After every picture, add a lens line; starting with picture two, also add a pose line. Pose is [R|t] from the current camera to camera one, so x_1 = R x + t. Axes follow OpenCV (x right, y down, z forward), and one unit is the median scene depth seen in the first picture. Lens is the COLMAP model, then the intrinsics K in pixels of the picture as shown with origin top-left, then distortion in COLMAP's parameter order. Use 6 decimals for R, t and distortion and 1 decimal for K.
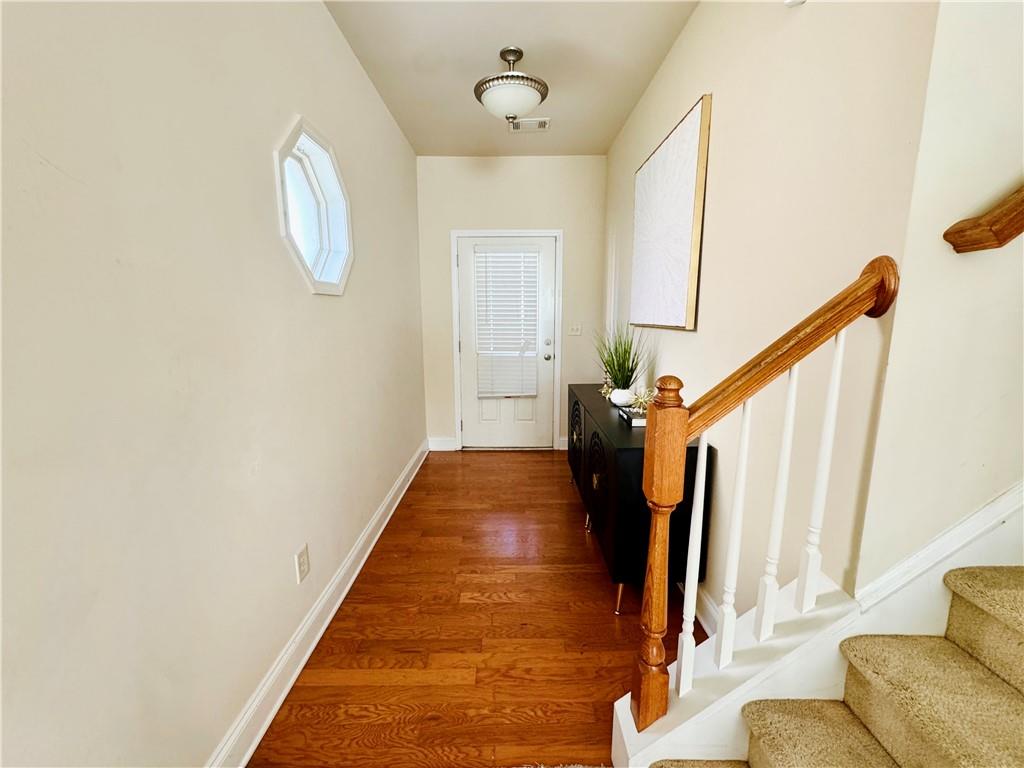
lens RADIAL K [[410.9, 0, 512.2], [0, 410.9, 385.3], [0, 0, 1]] dist [-0.002375, 0.000003]
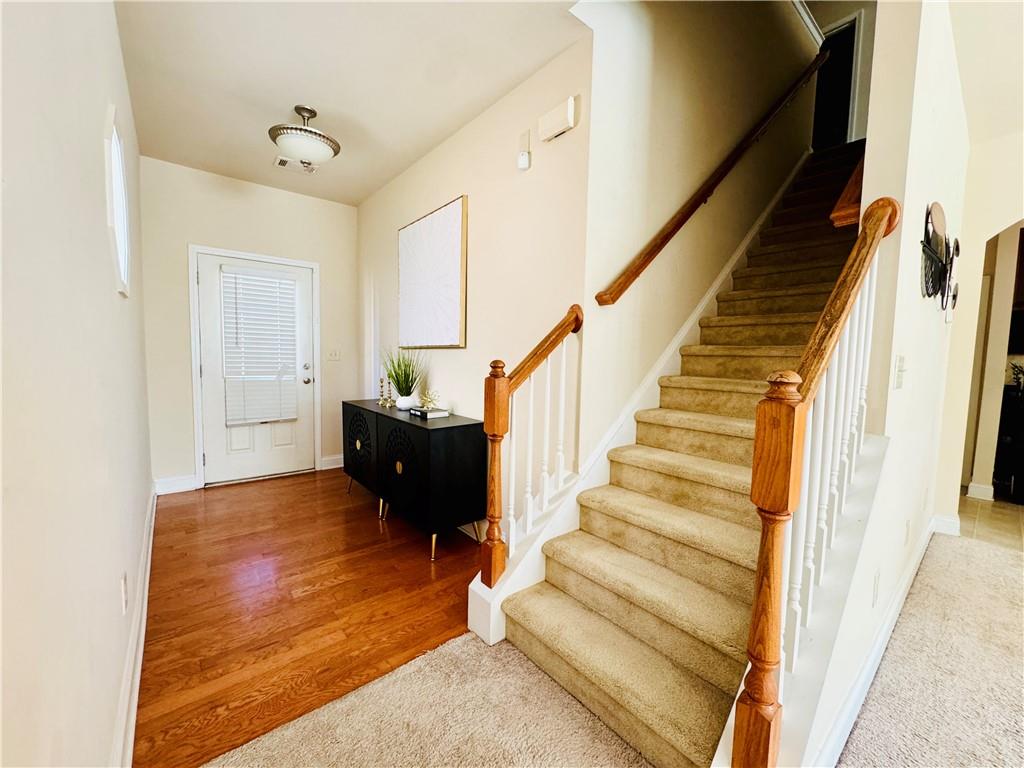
lens RADIAL K [[405.9, 0, 483.8], [0, 405.9, 387.5], [0, 0, 1]] dist [-0.001692, -0.000060]
pose [[0.799056, -0.022452, 0.600837, -0.341376], [0.076975, 0.994899, -0.065192, 0.097806], [-0.596309, 0.098342, 0.796709, -0.159275]]
